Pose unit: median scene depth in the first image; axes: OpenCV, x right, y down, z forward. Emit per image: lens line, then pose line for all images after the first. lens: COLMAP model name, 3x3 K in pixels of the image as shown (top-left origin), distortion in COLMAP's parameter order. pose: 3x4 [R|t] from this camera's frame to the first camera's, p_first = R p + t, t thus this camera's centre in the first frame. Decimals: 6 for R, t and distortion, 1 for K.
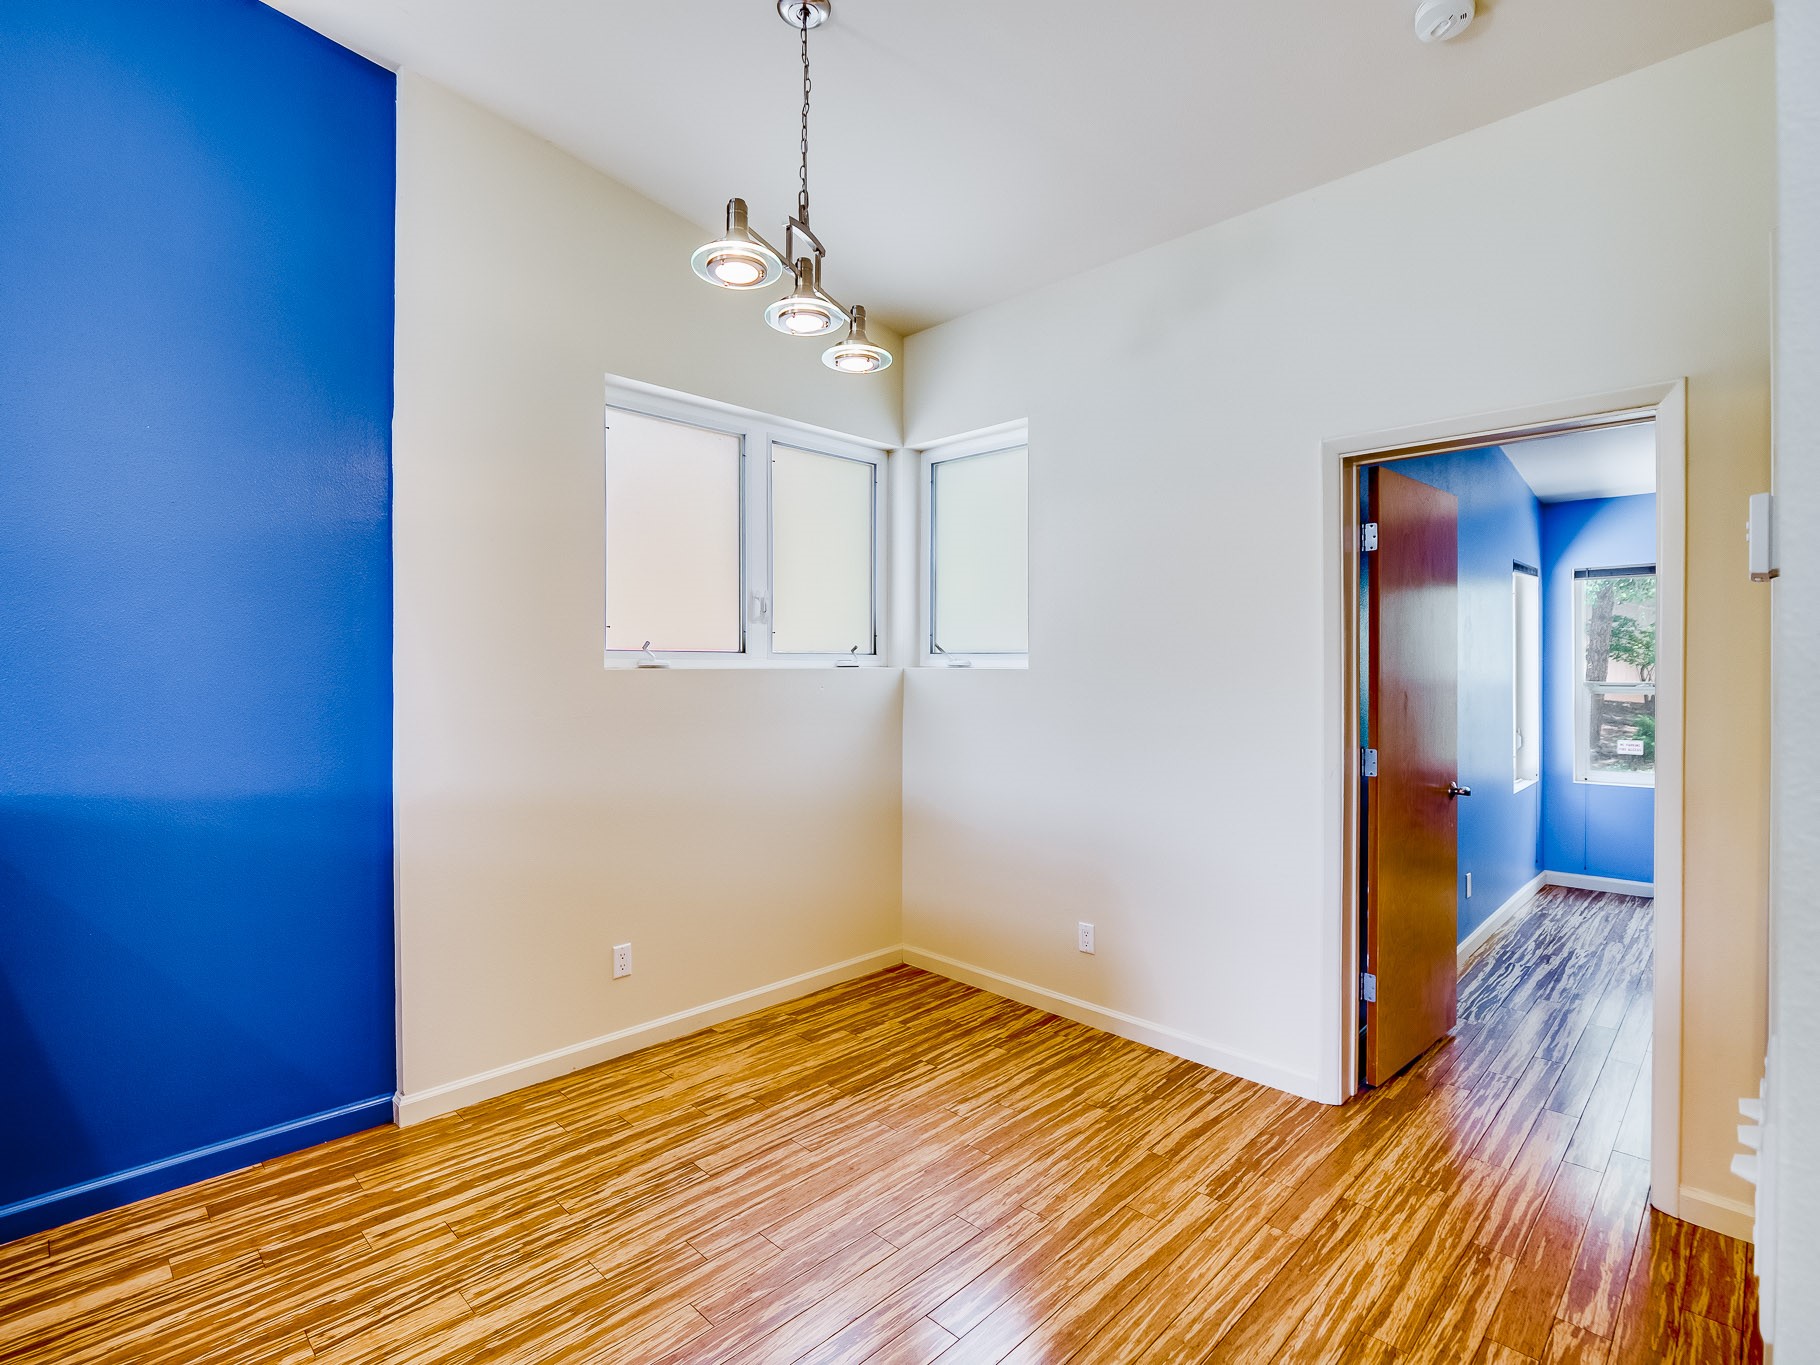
lens RADIAL K [[883.7, 0, 904.9], [0, 883.7, 673.0], [0, 0, 1]] dist [-0.010603, -0.000826]
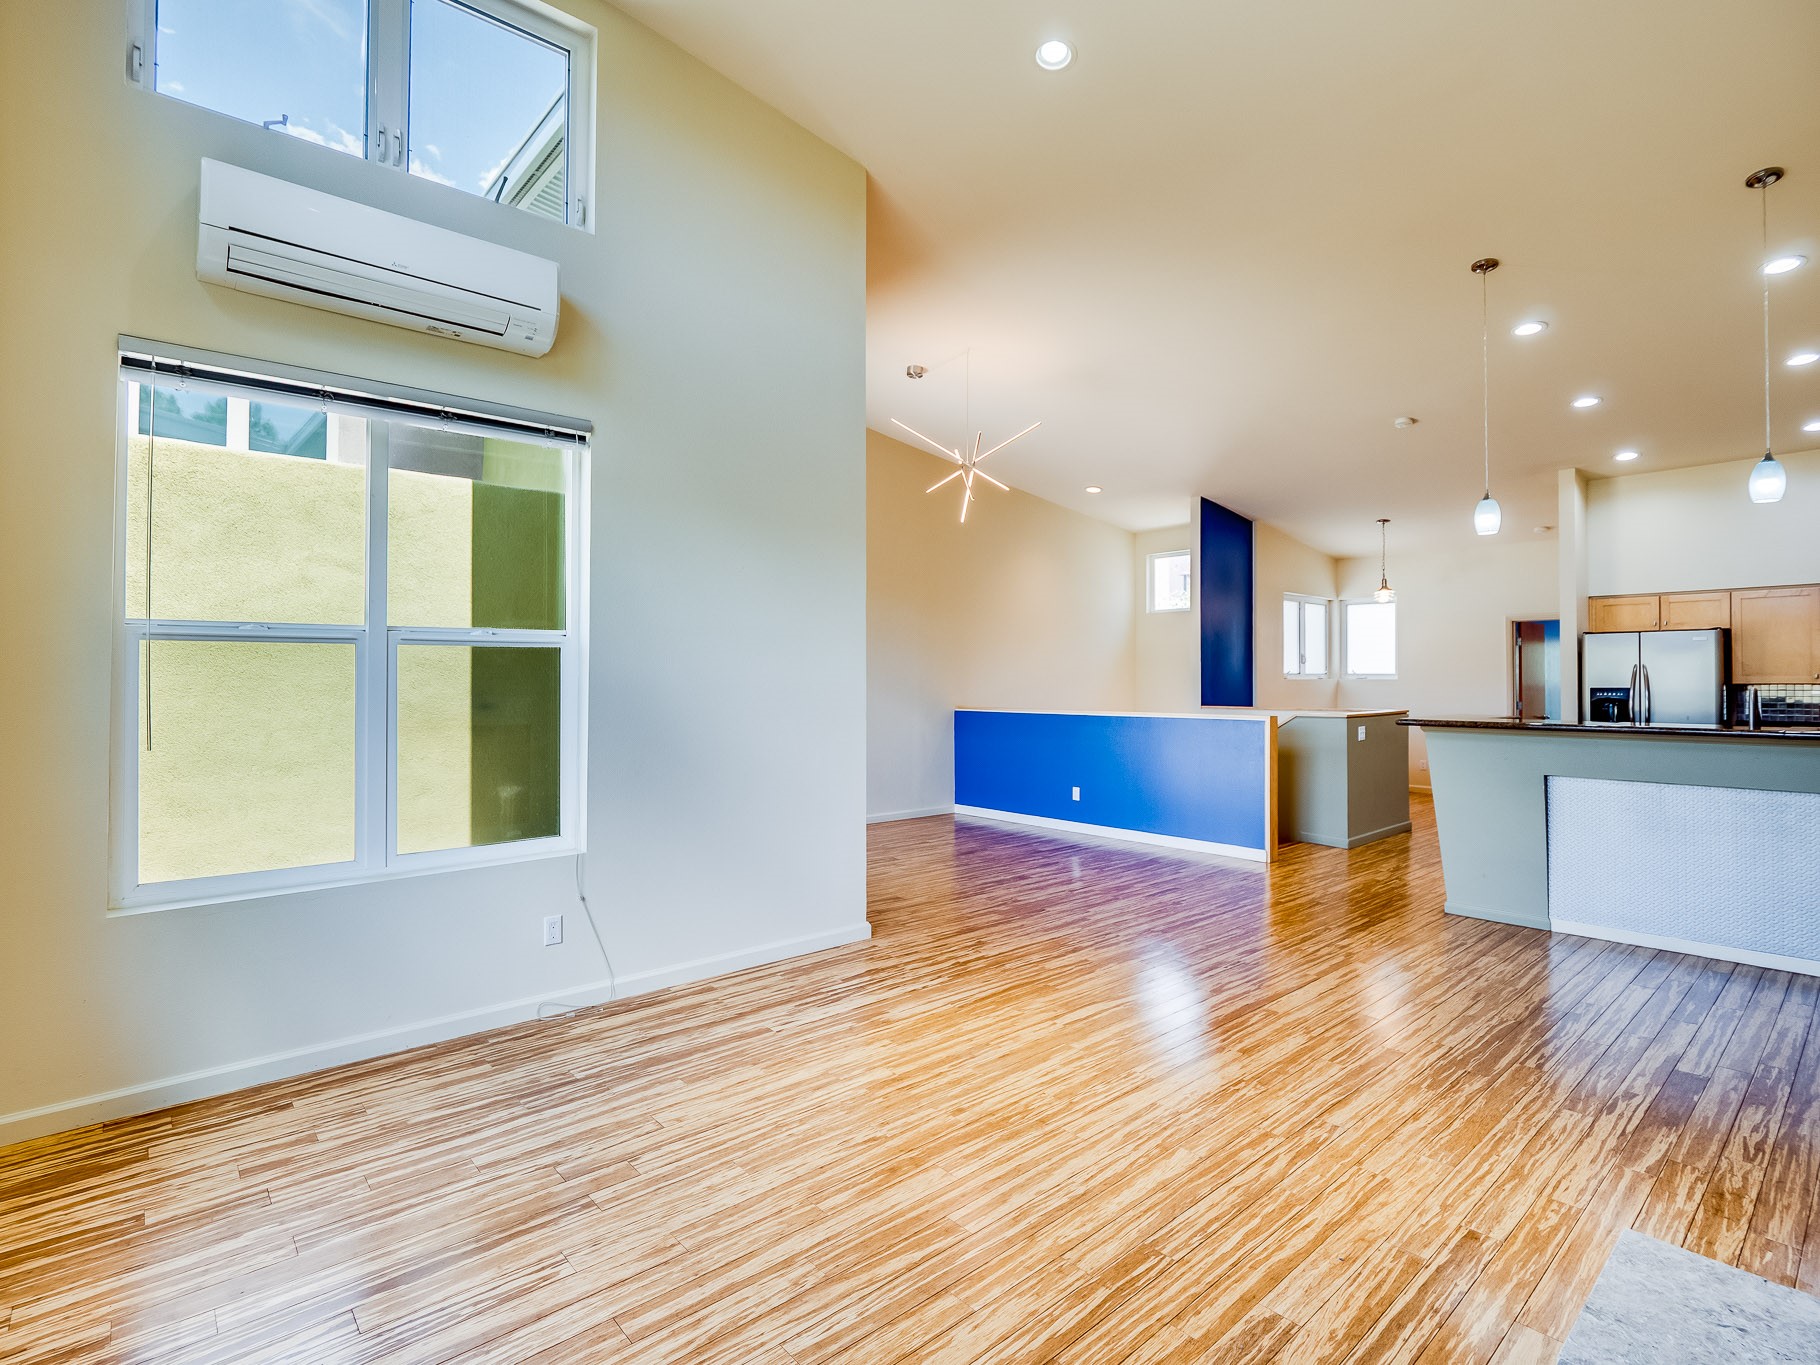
lens RADIAL K [[893.8, 0, 903.3], [0, 893.8, 669.9], [0, 0, 1]] dist [-0.014351, -0.001811]
pose [[0.997778, -0.001705, -0.066600, -1.510791], [0.000561, 0.999852, -0.017199, 0.015551], [0.066619, 0.017123, 0.997632, -2.410121]]
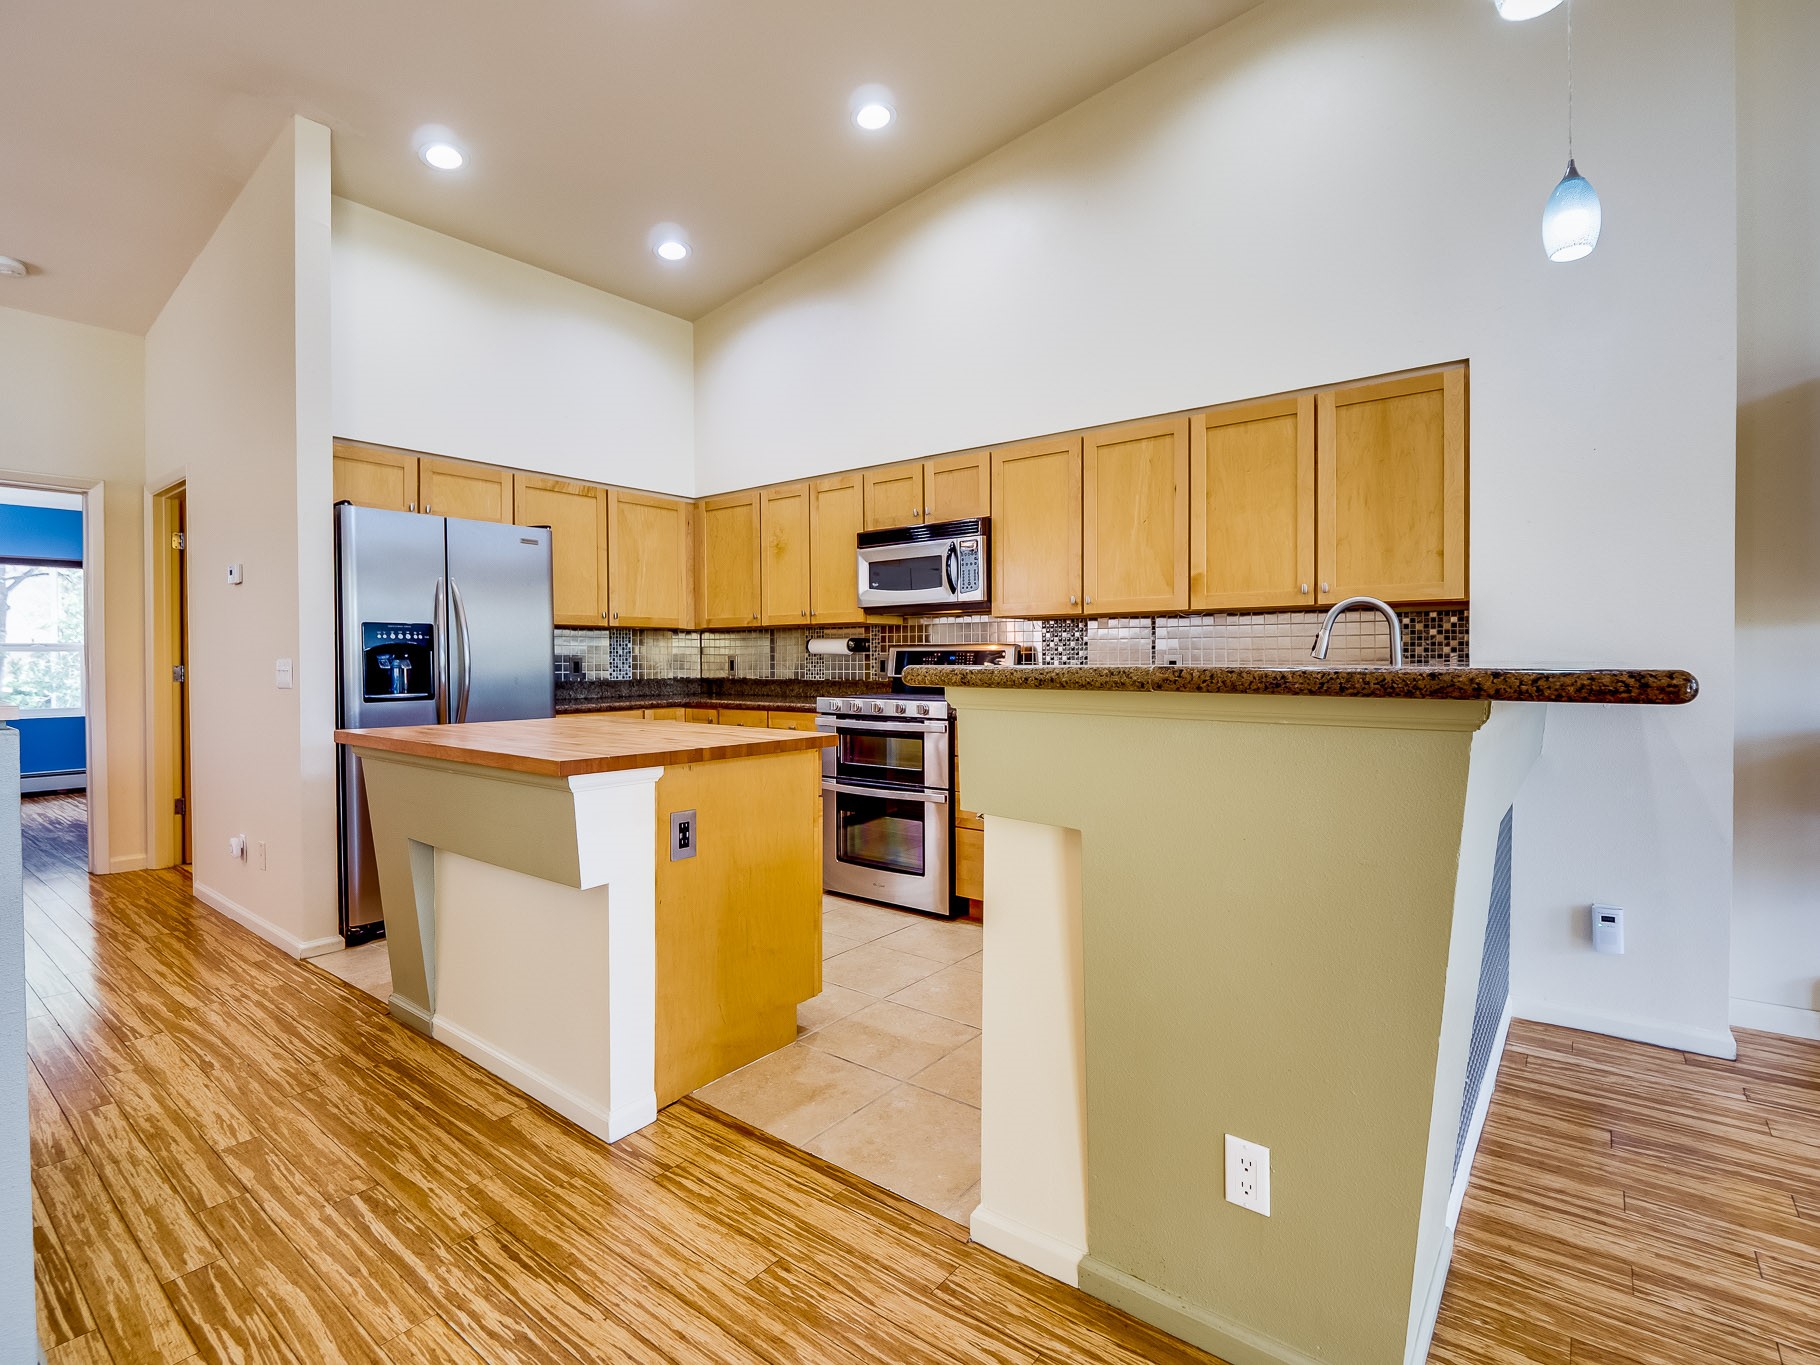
lens RADIAL K [[883.7, 0, 904.9], [0, 883.7, 673.0], [0, 0, 1]] dist [-0.010603, -0.000826]
pose [[-0.120108, -0.016713, 0.992620, -0.994096], [0.007022, 0.999819, 0.017684, 0.071386], [-0.992736, 0.009094, -0.119969, -0.462482]]
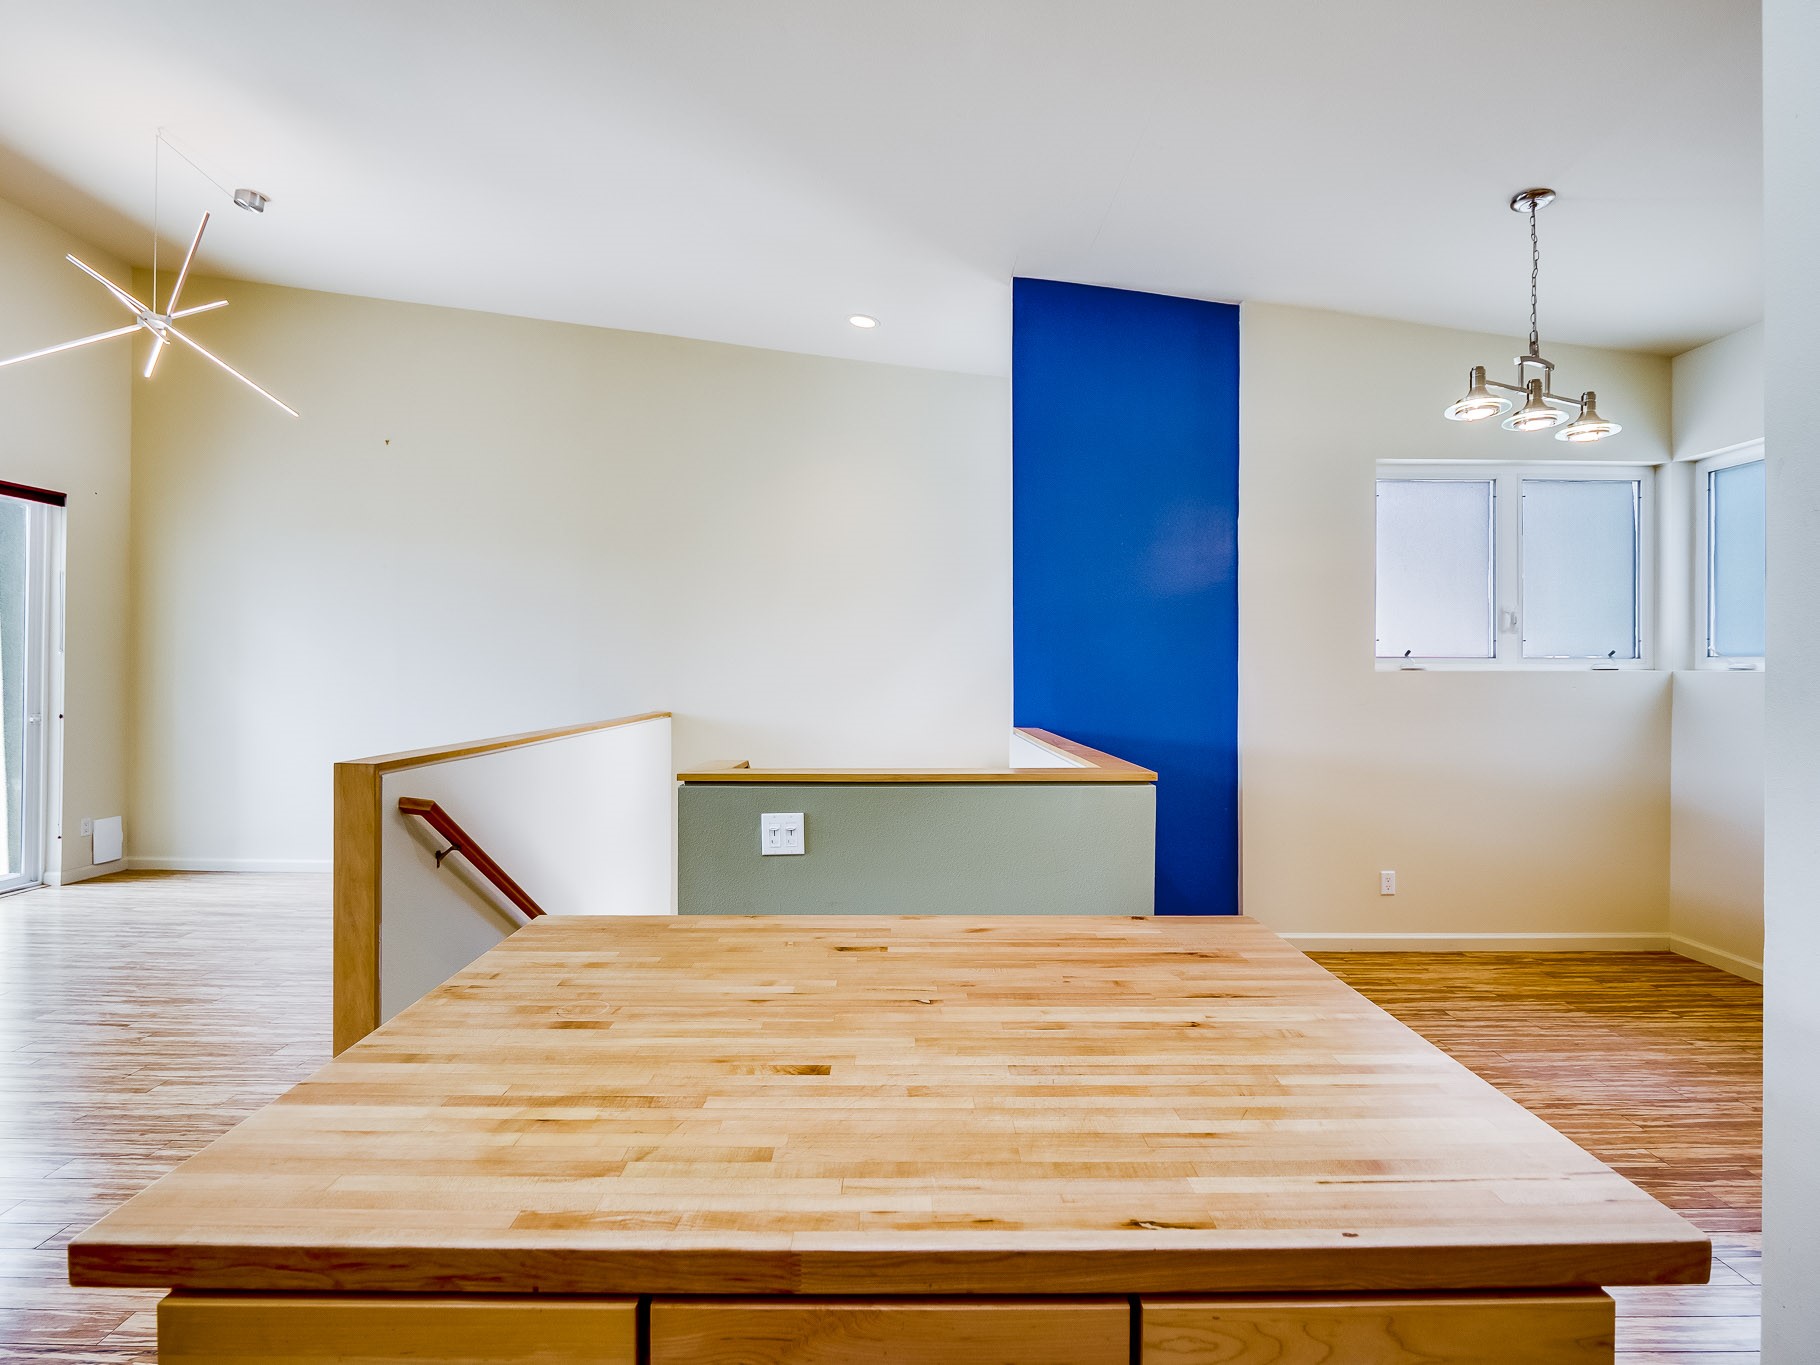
lens RADIAL K [[897.7, 0, 900.9], [0, 897.7, 668.9], [0, 0, 1]] dist [-0.013825, -0.000421]
pose [[0.706238, -0.000160, -0.707975, 0.125711], [-0.006081, 0.999962, -0.006292, 0.005129], [0.707948, 0.008749, 0.706210, -0.508053]]
